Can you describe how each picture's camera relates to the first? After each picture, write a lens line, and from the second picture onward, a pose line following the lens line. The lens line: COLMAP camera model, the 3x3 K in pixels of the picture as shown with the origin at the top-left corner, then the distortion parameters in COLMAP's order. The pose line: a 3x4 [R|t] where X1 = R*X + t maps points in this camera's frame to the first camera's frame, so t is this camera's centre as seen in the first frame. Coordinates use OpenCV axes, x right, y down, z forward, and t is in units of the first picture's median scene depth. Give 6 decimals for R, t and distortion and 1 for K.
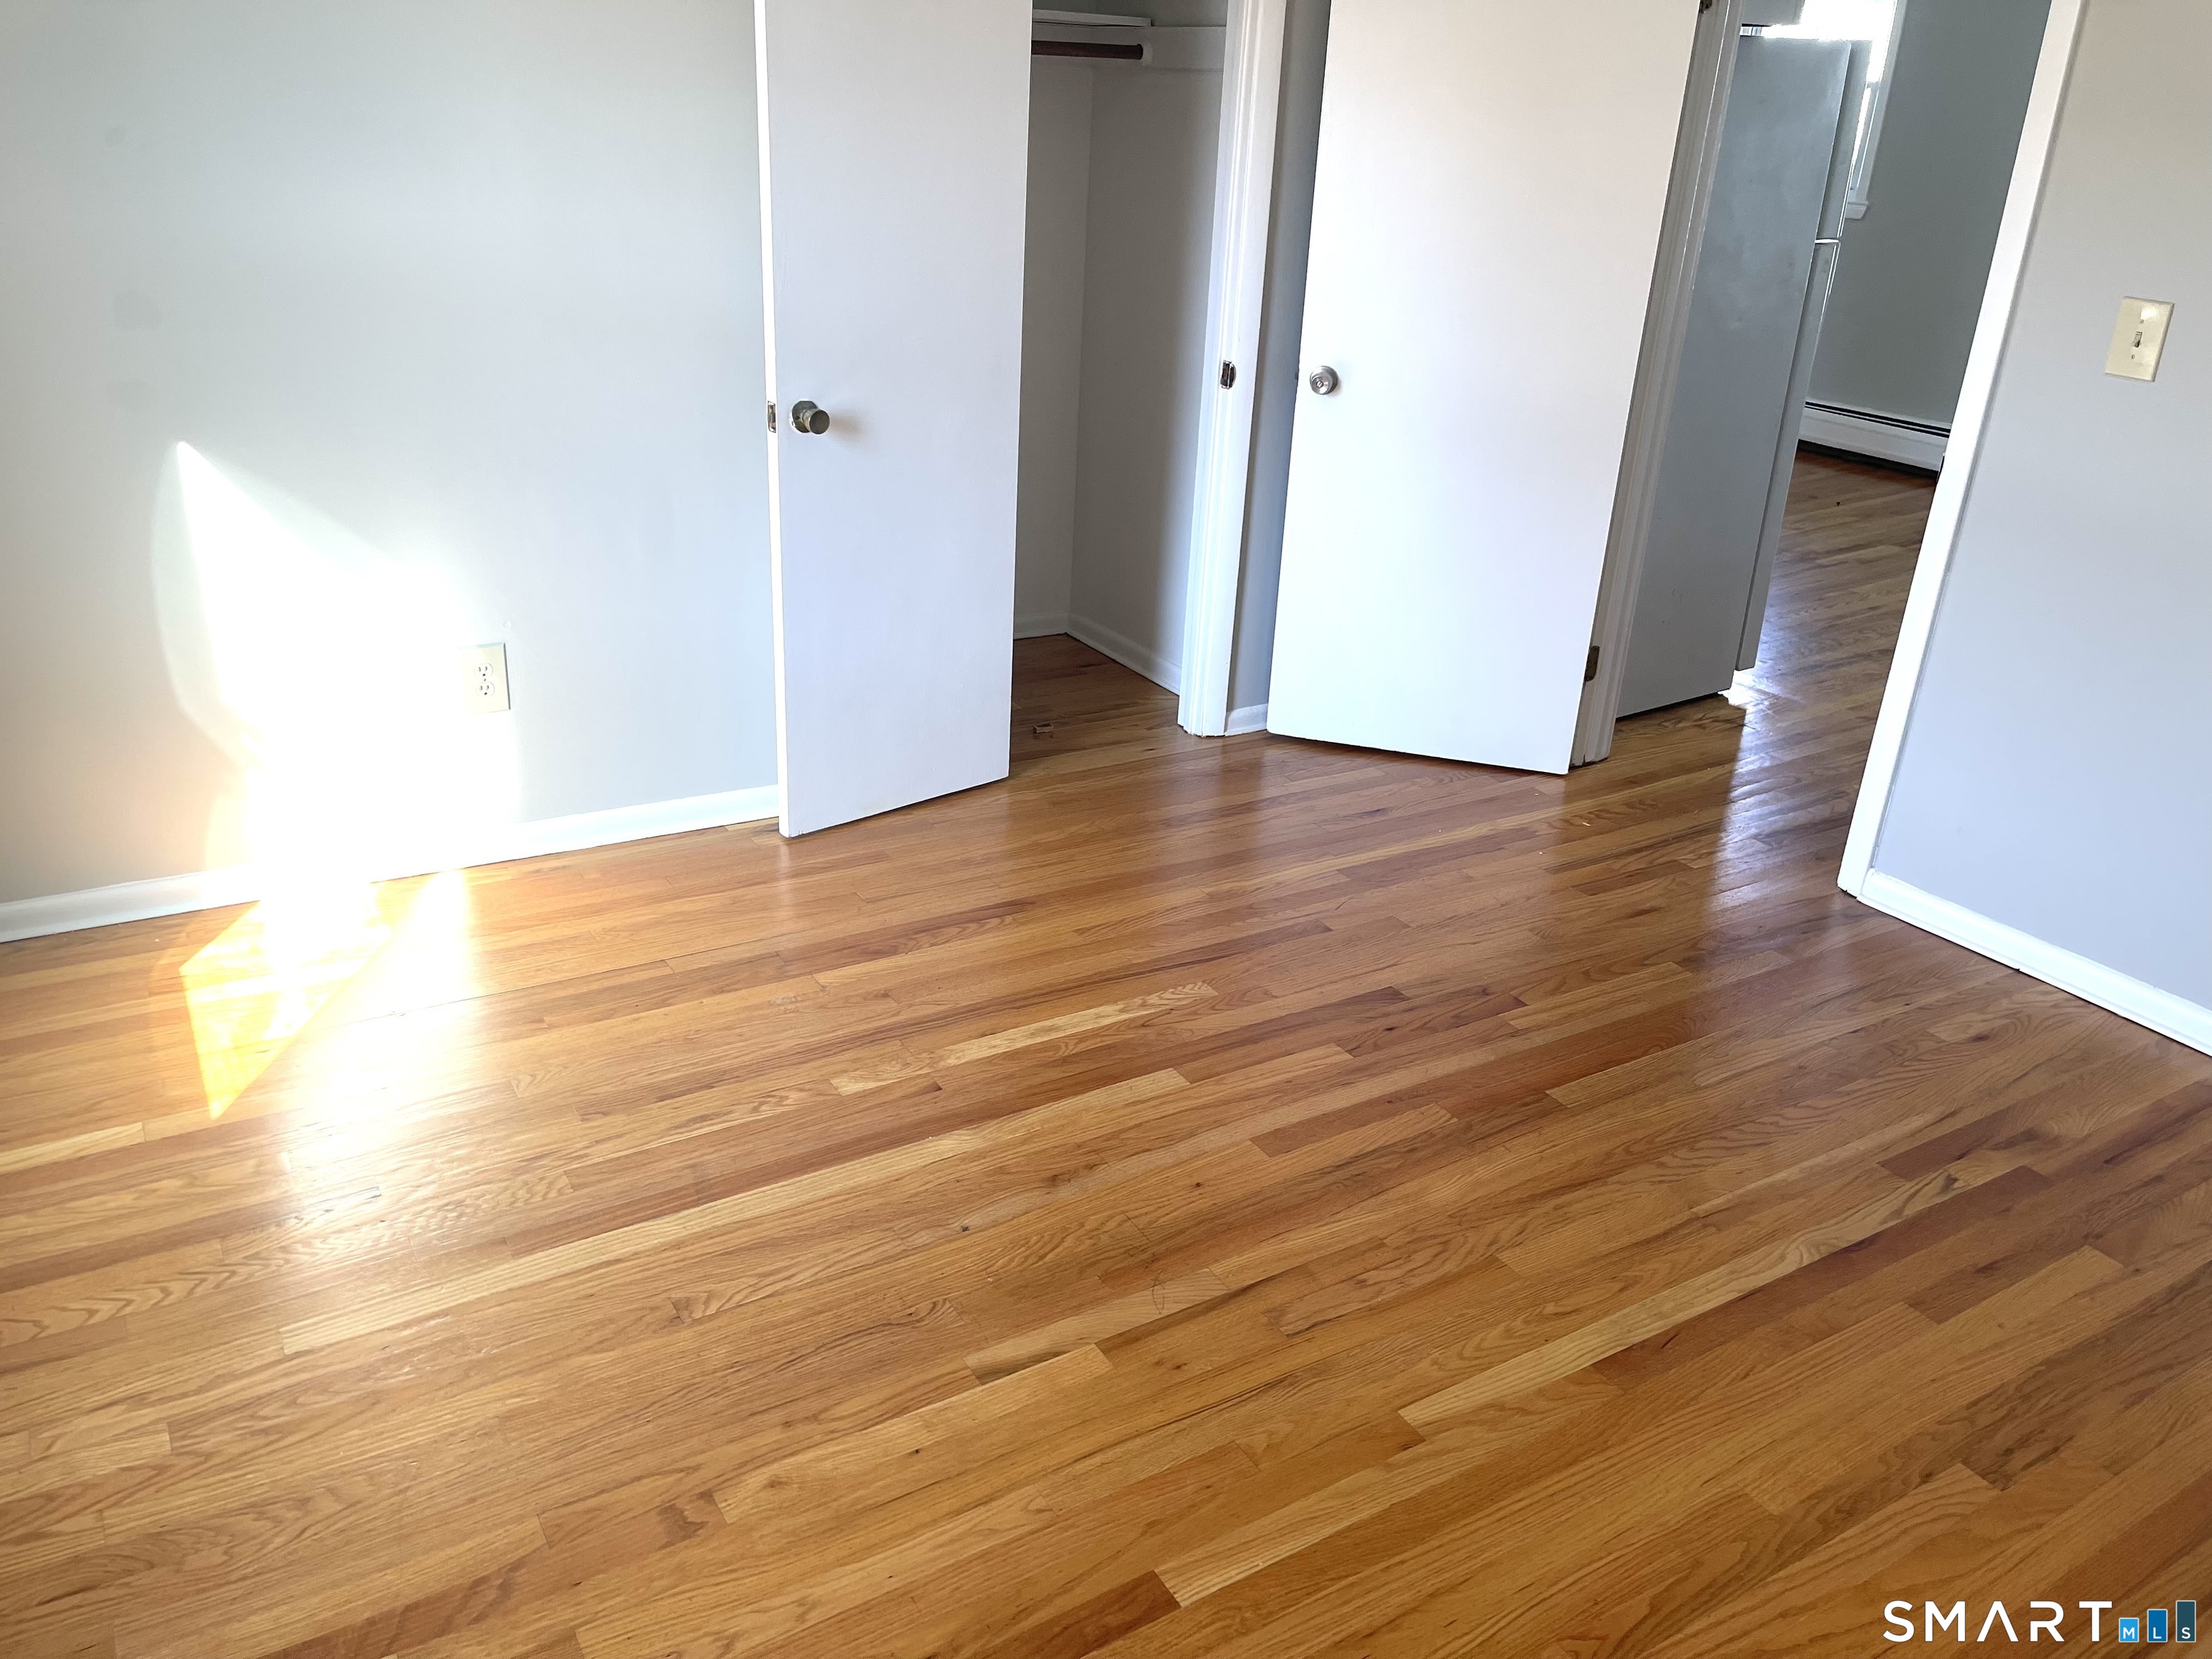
lens RADIAL K [[1670.2, 0, 1102.2], [0, 1670.2, 829.3], [0, 0, 1]] dist [0.007971, -0.015949]
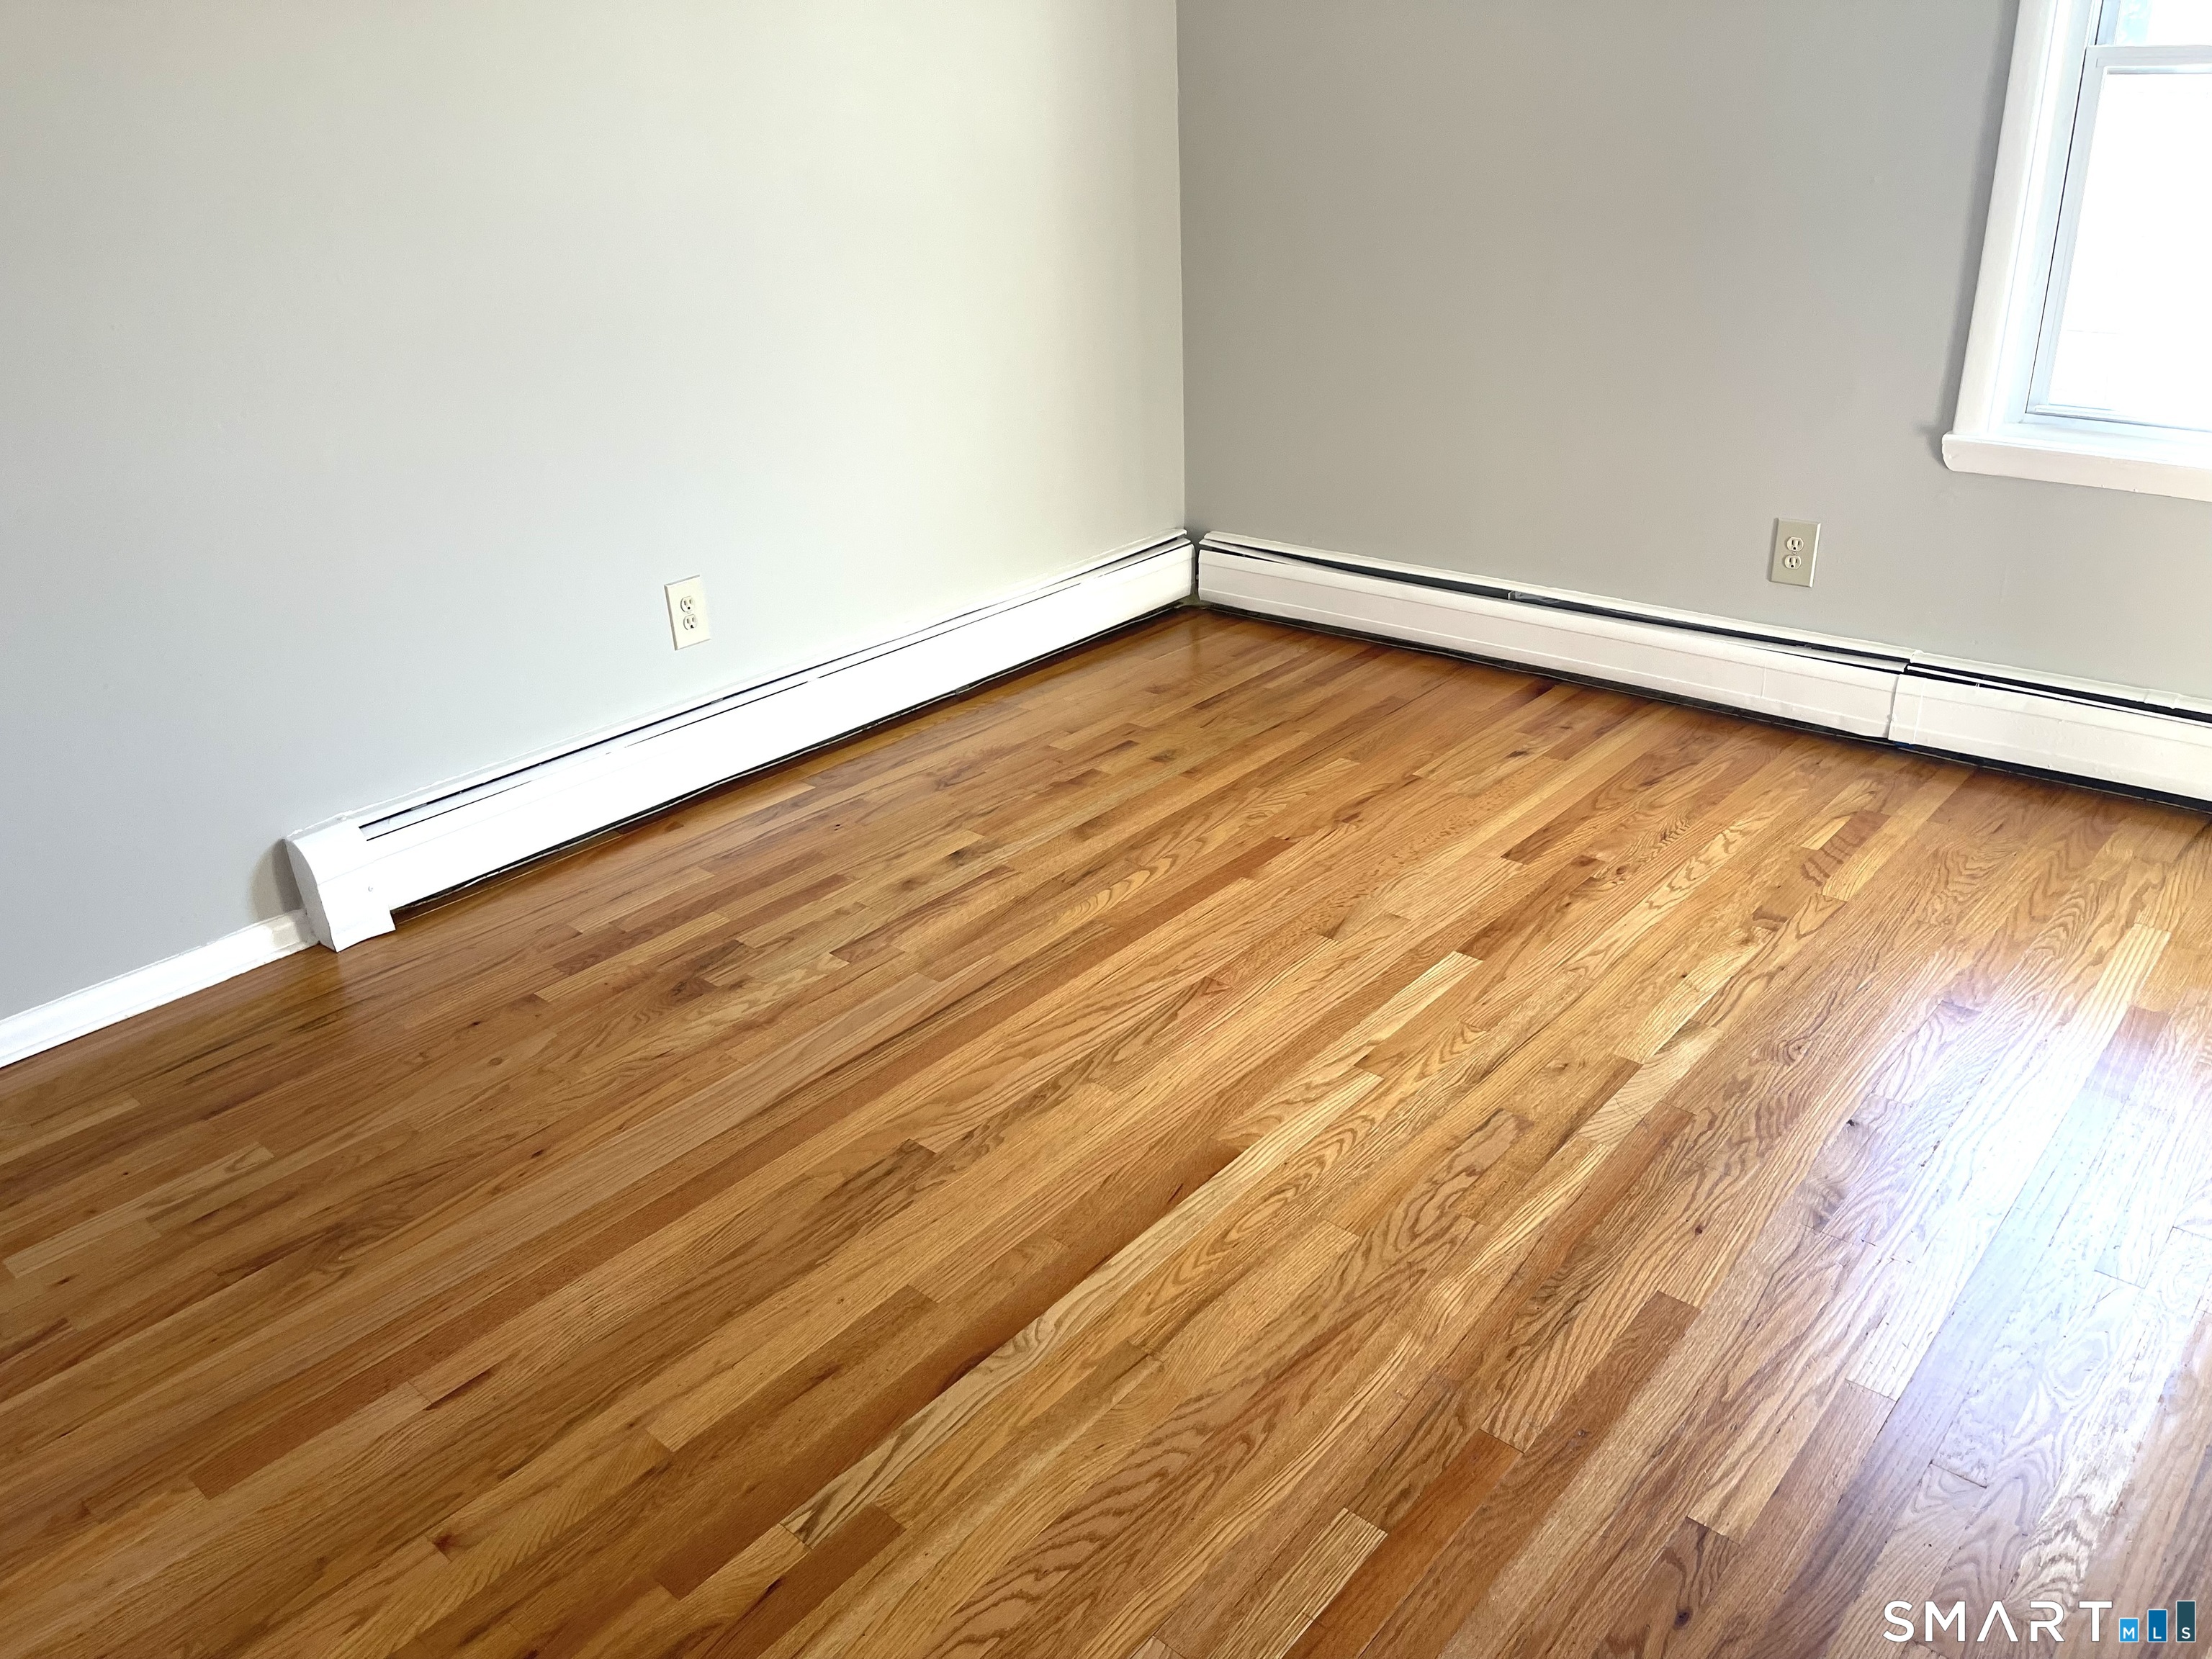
lens RADIAL K [[1670.2, 0, 1105.6], [0, 1670.2, 829.6], [0, 0, 1]] dist [0.007971, -0.015949]
pose [[-0.953457, 0.130059, -0.272039, 0.626222], [-0.114647, 0.678074, 0.725998, -0.585748], [0.278885, 0.723395, -0.631603, 1.462838]]
